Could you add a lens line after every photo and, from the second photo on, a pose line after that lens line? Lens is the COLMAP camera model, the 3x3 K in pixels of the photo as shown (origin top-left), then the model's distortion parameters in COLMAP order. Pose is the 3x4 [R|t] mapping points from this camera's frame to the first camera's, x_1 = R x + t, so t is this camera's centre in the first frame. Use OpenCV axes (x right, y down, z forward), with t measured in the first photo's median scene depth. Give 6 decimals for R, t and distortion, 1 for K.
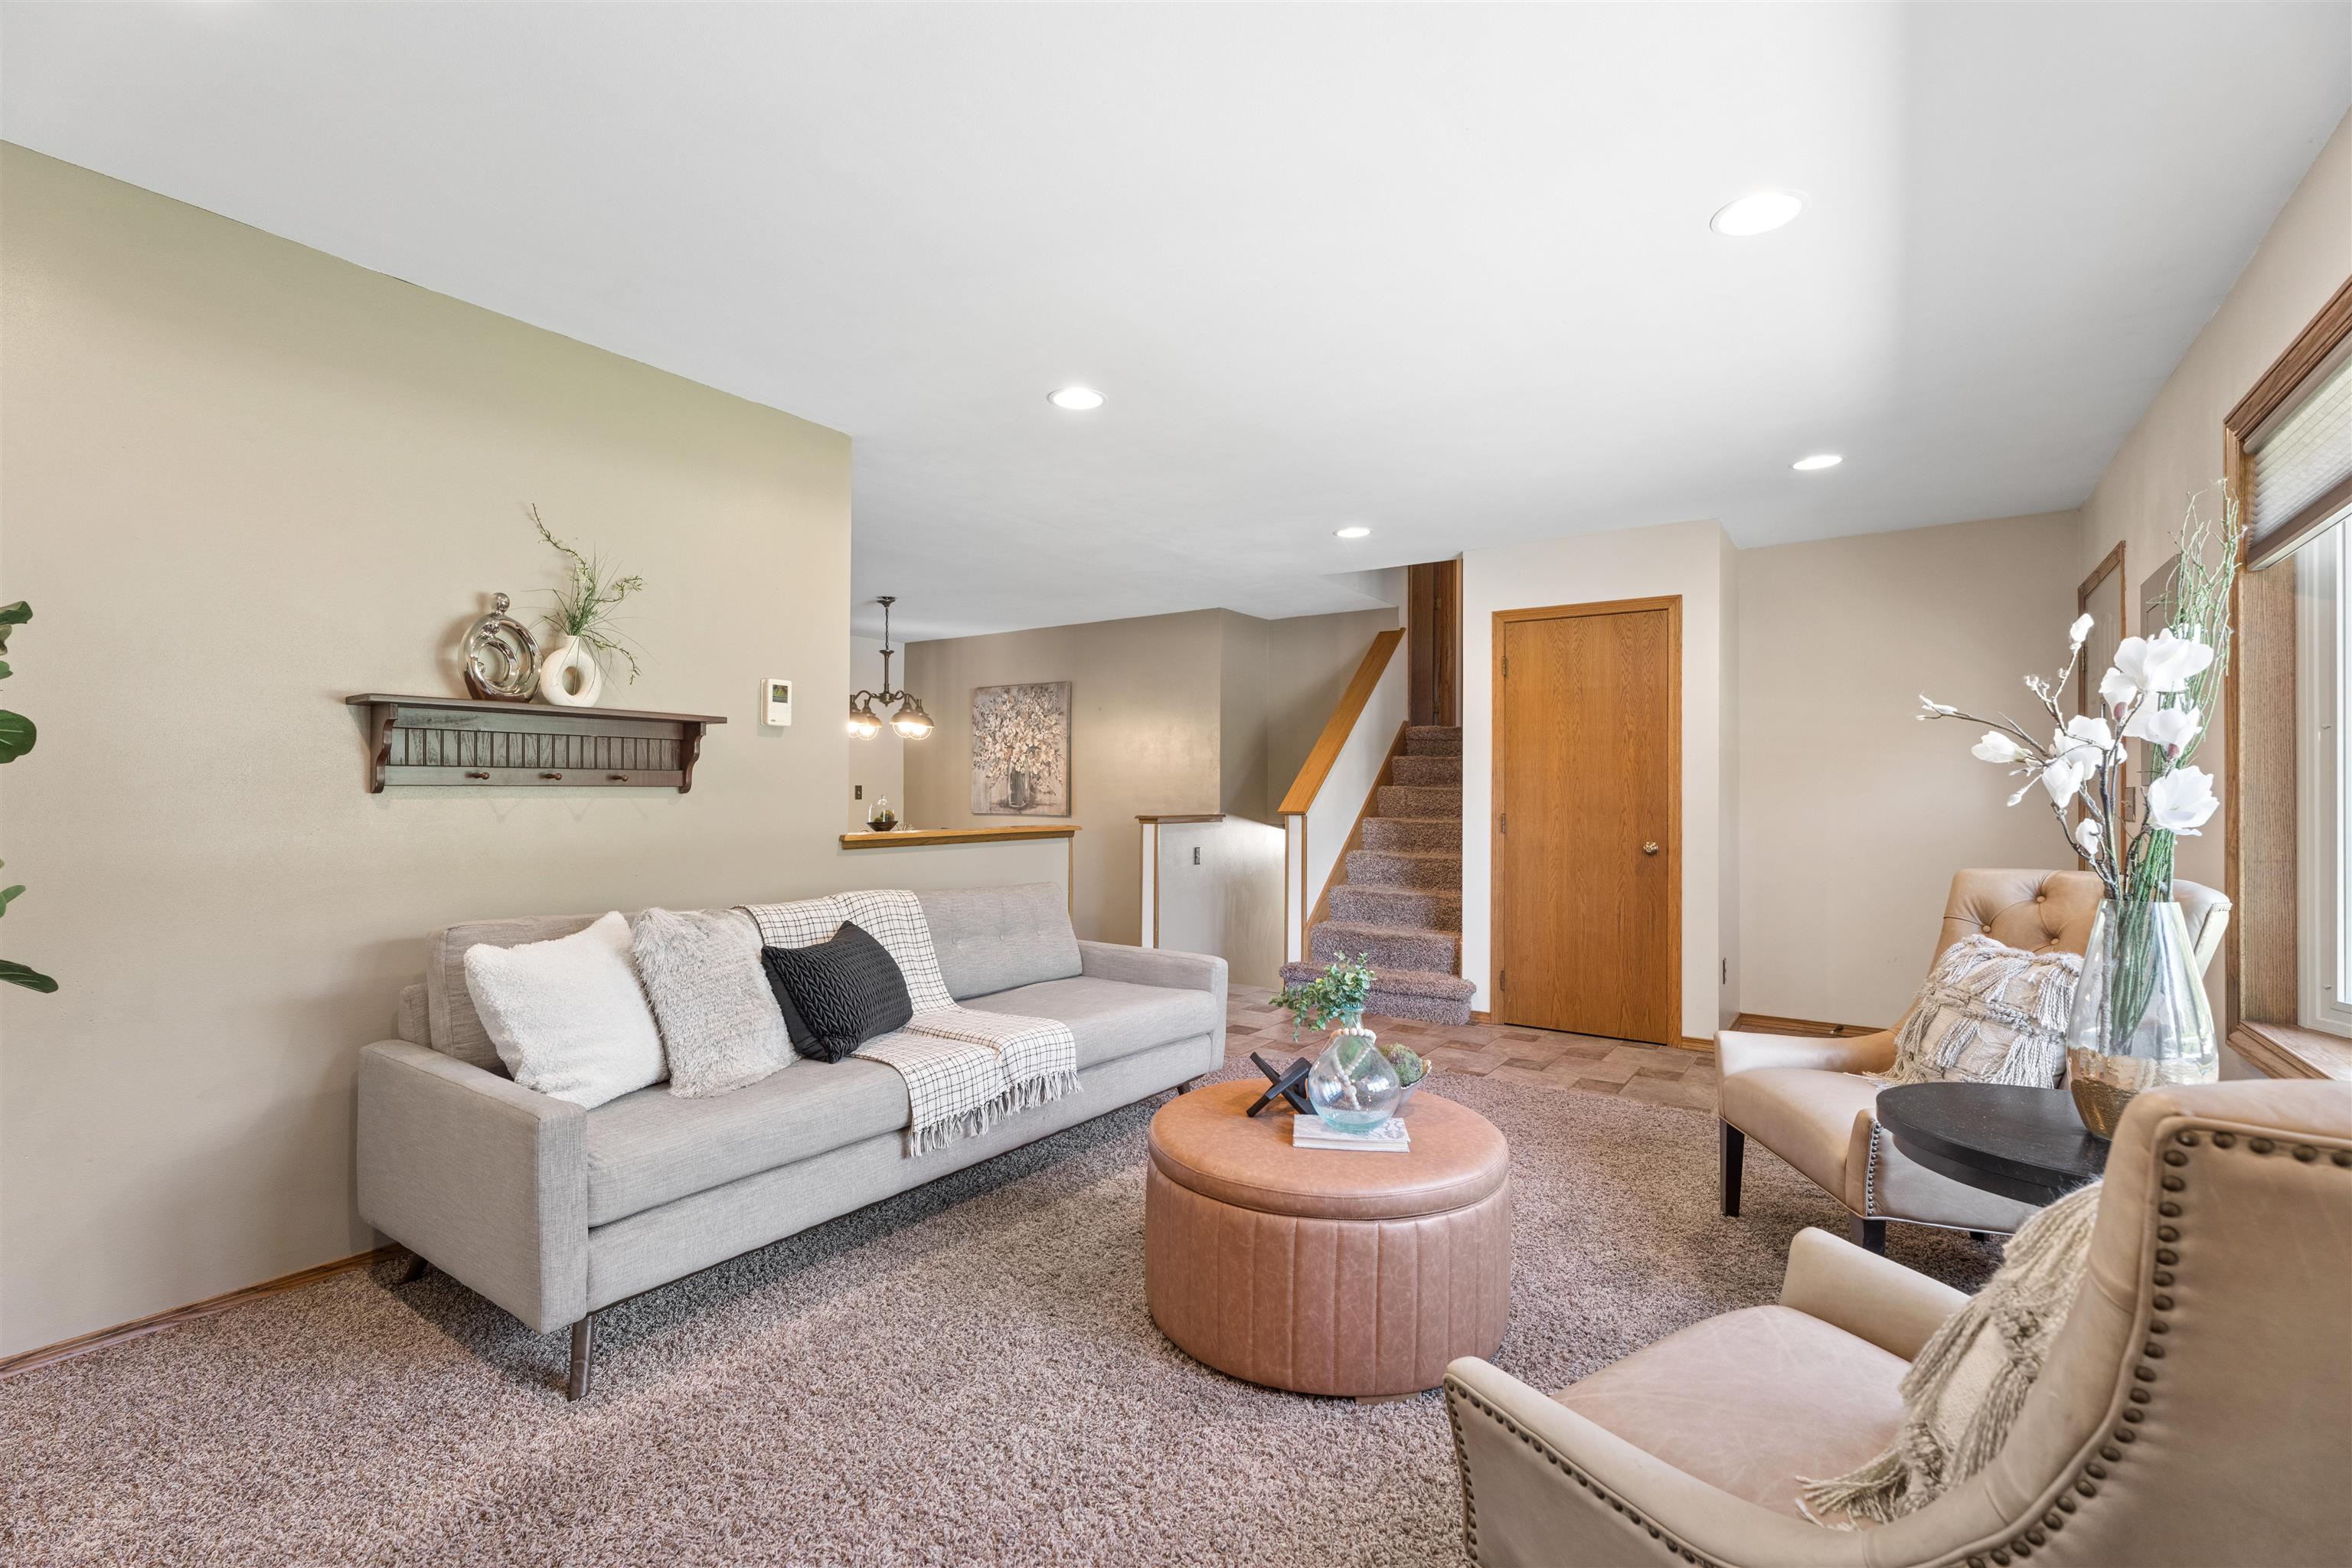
lens RADIAL K [[1039.2, 0, 1165.4], [0, 1039.2, 793.1], [0, 0, 1]] dist [0.001391, -0.004096]
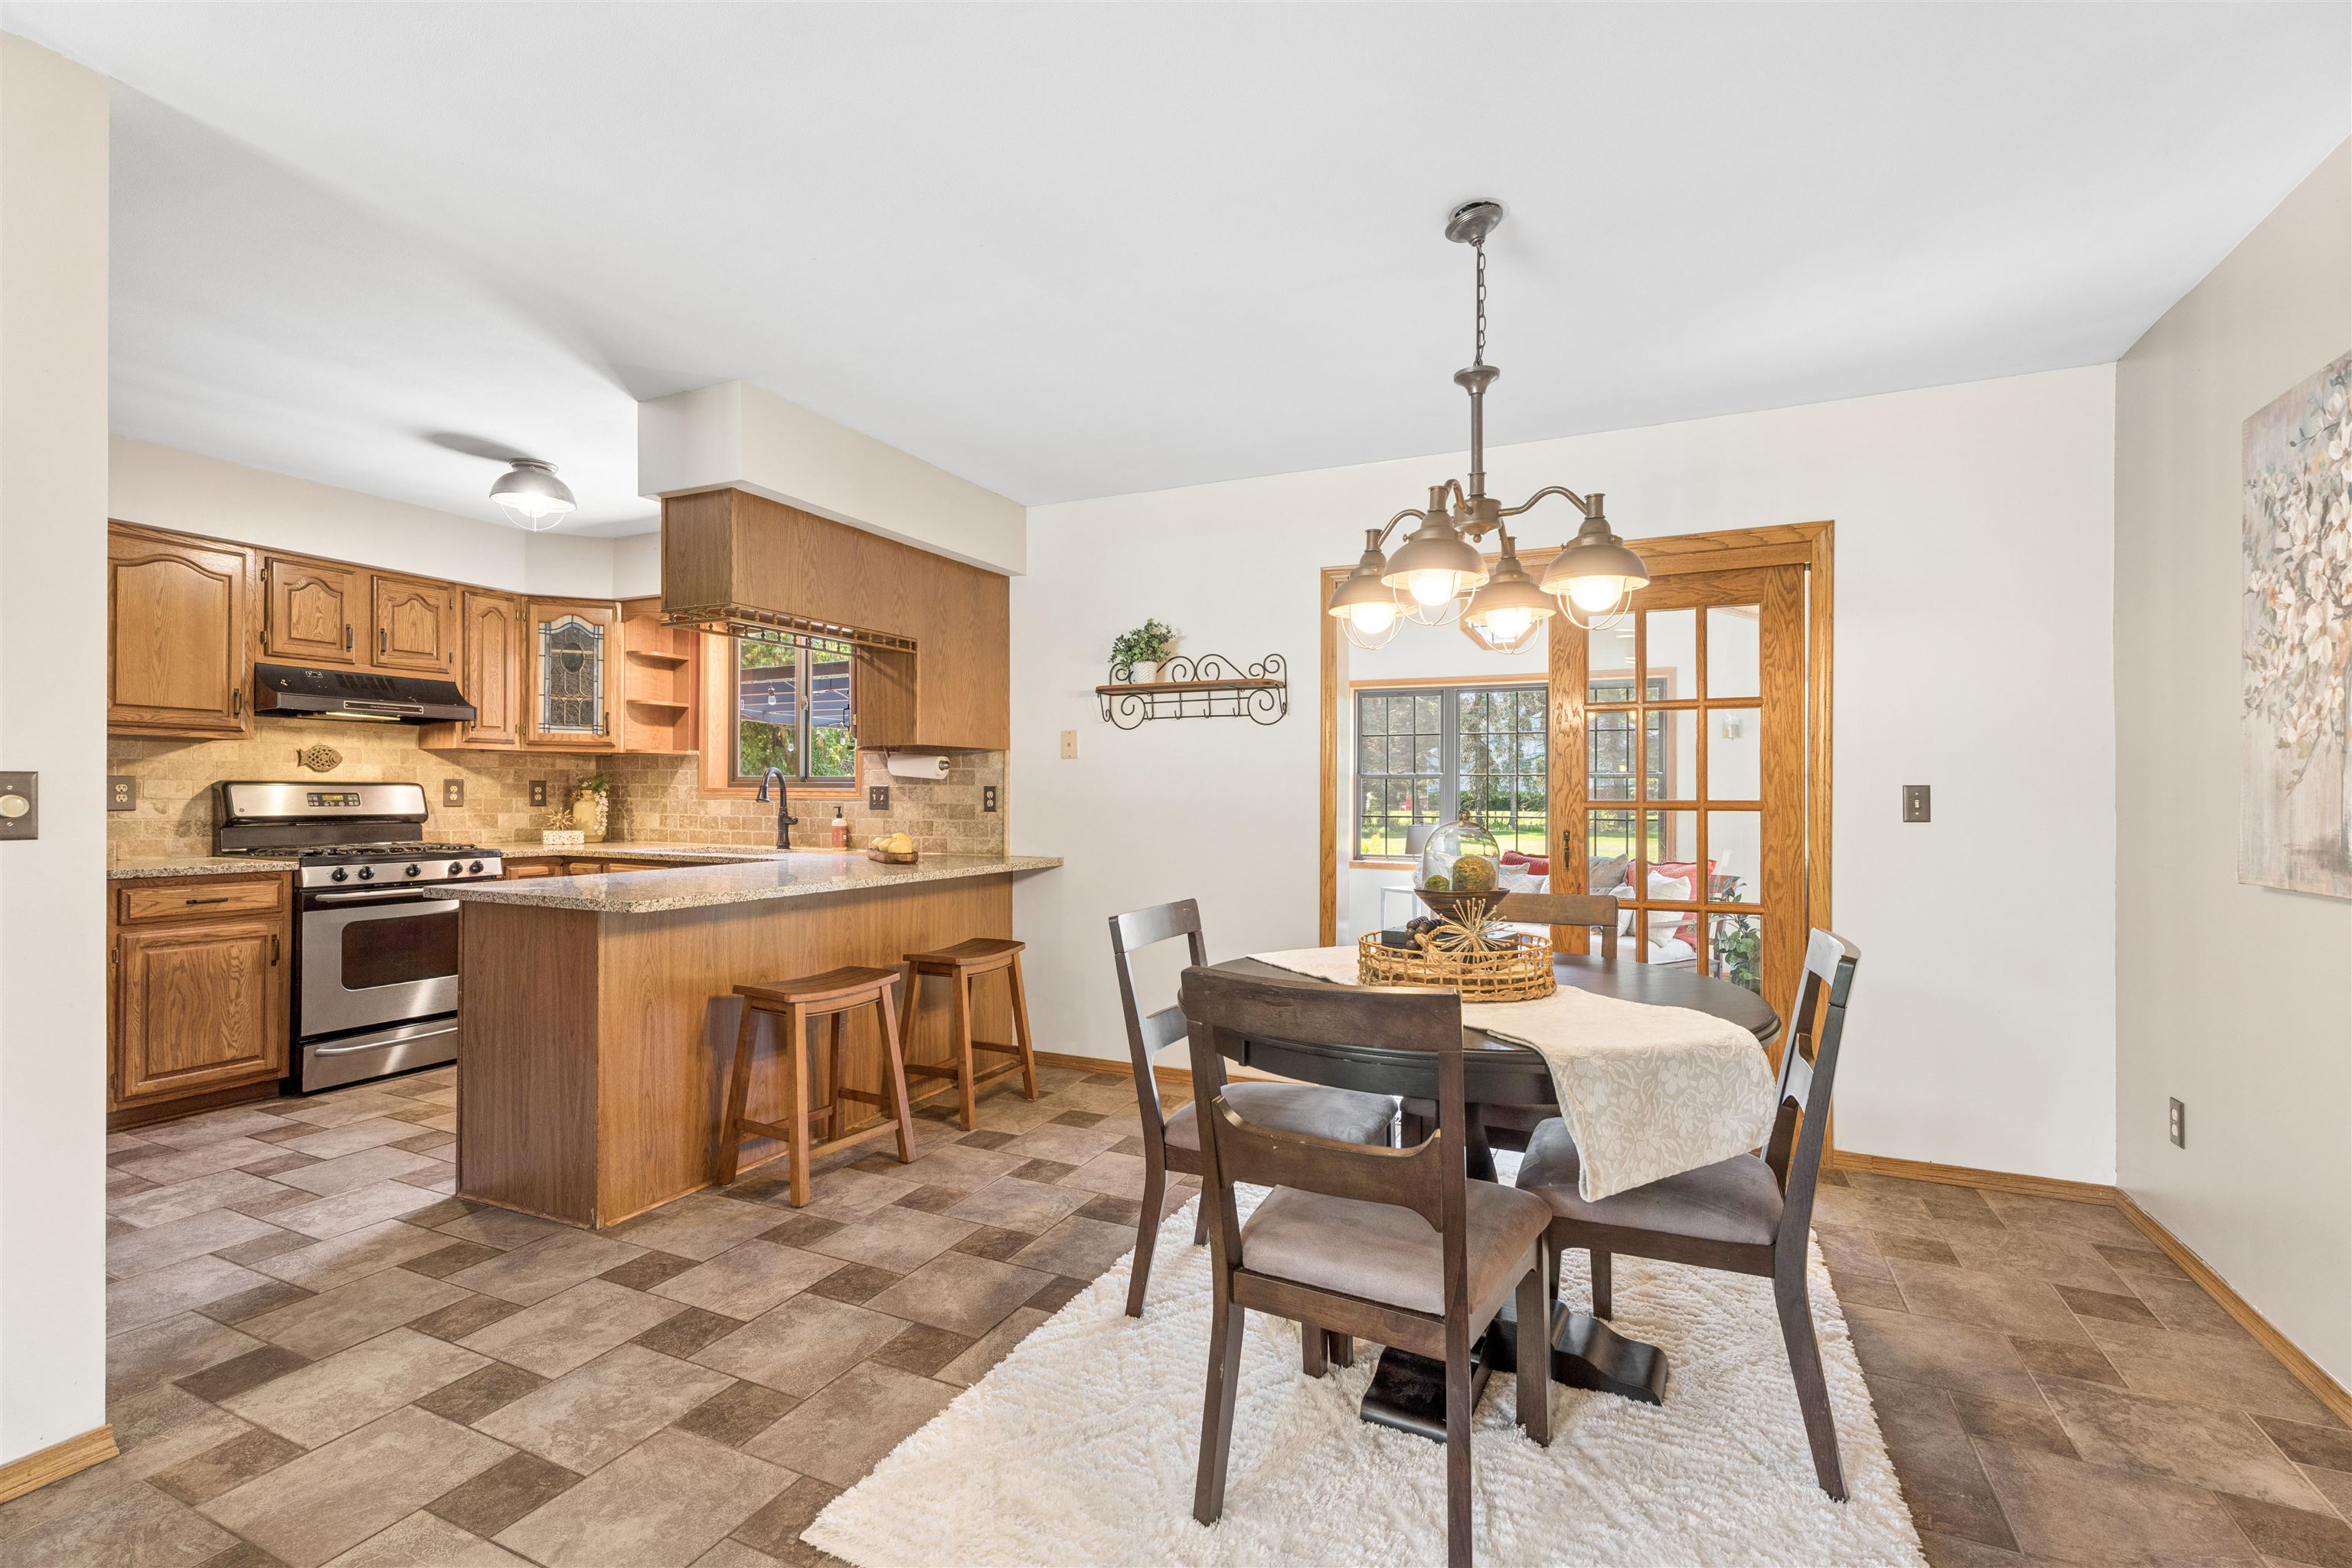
lens RADIAL K [[1039.2, 0, 1165.4], [0, 1039.2, 793.1], [0, 0, 1]] dist [0.001391, -0.004096]
pose [[0.165955, -0.003950, -0.986125, 0.034389], [-0.006740, 0.999964, -0.005139, -0.000666], [0.986110, 0.007499, 0.165923, 0.715224]]
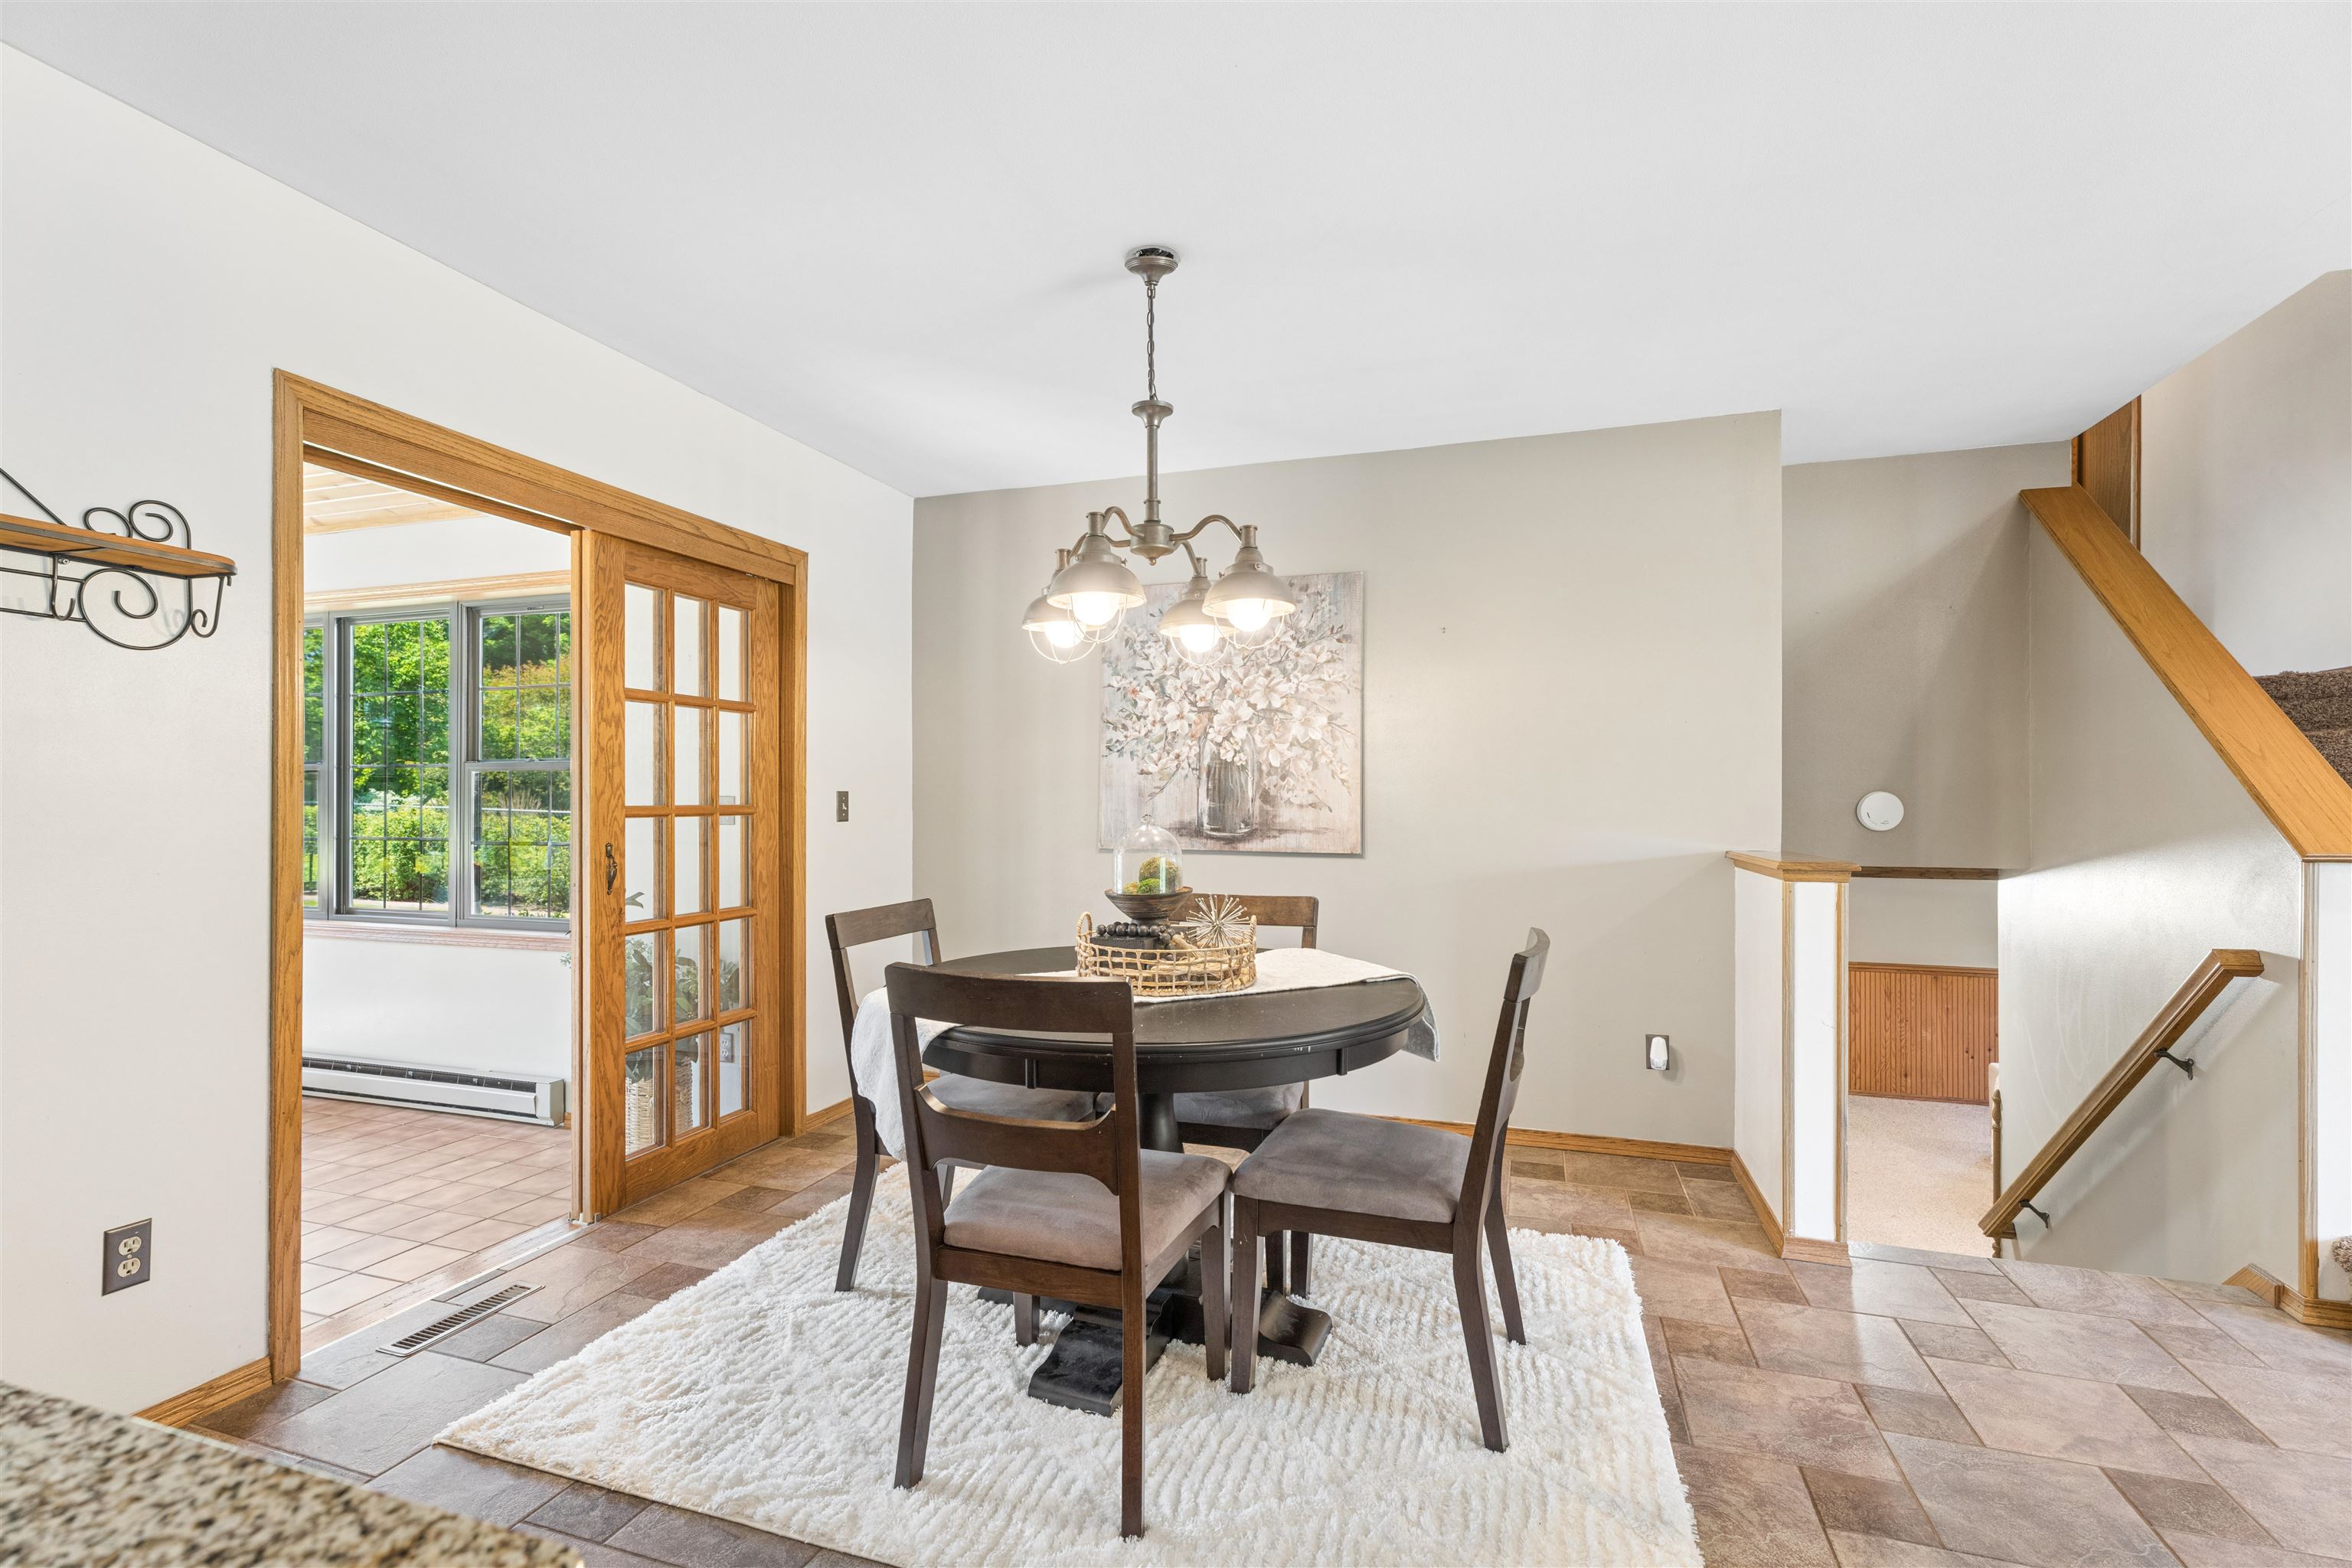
lens RADIAL K [[1061.2, 0, 1175.5], [0, 1061.2, 811.8], [0, 0, 1]] dist [0.000335, -0.000439]
pose [[0.959115, -0.005137, 0.282969, -0.306516], [0.003240, 0.999969, 0.007170, -0.001315], [-0.282997, -0.005960, 0.959102, 0.550243]]
